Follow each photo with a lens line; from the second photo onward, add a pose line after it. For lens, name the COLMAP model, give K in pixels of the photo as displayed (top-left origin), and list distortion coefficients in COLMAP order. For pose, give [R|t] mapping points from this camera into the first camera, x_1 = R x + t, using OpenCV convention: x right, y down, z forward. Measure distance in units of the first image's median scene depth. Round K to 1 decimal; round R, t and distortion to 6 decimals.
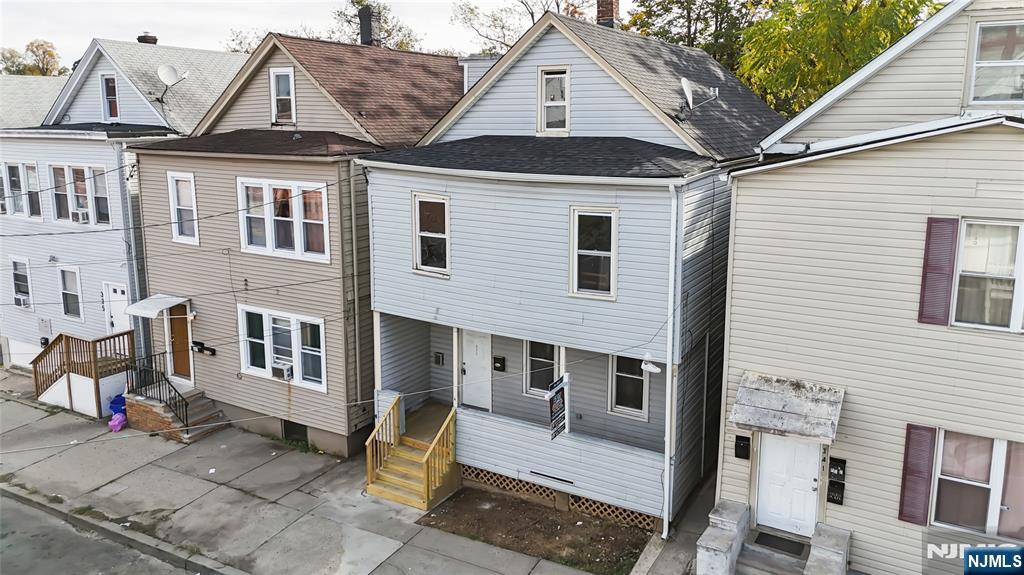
lens RADIAL K [[734.5, 0, 512.0], [0, 734.5, 287.5], [0, 0, 1]] dist [0.001039, -0.000308]
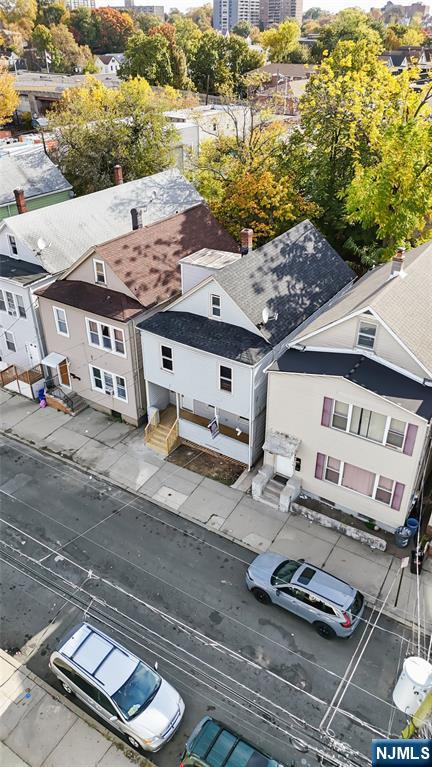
lens RADIAL K [[550.2, 0, 216.0], [0, 550.2, 383.5], [0, 0, 1]] dist [0.001039, -0.000308]
pose [[0.998300, 0.023380, -0.053393, 0.146923], [-0.001767, 0.927744, 0.373214, -0.624611], [0.058261, -0.372485, 0.926208, -0.703984]]
